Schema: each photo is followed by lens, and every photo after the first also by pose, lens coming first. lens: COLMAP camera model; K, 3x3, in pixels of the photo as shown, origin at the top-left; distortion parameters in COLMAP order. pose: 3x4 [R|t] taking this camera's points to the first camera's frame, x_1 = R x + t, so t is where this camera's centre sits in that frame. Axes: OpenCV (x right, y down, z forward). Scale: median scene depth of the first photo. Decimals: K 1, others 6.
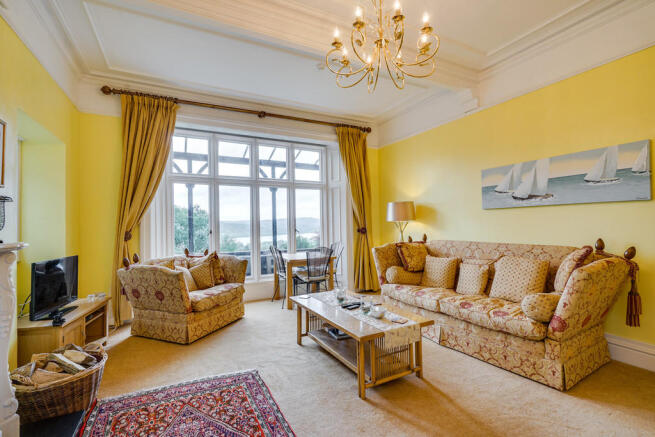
lens RADIAL K [[294.6, 0, 326.0], [0, 294.6, 216.7], [0, 0, 1]] dist [-0.007216, 0.000208]
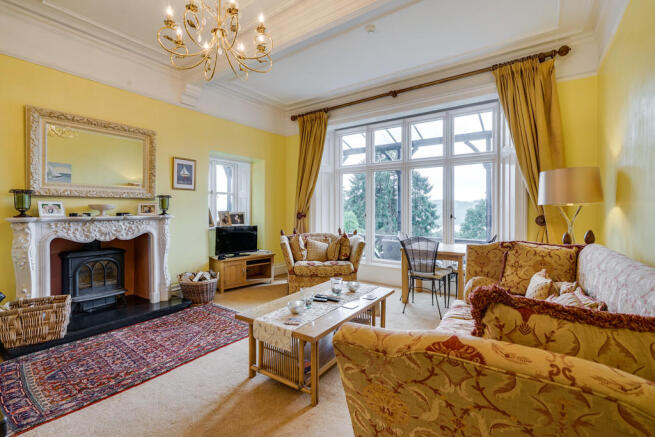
lens RADIAL K [[294.6, 0, 329.9], [0, 294.6, 217.8], [0, 0, 1]] dist [-0.007216, 0.000208]
pose [[0.461960, 0.046265, -0.885693, 0.536427], [0.024710, 0.997579, 0.064998, -0.014632], [0.886556, -0.051912, 0.459699, 0.352836]]
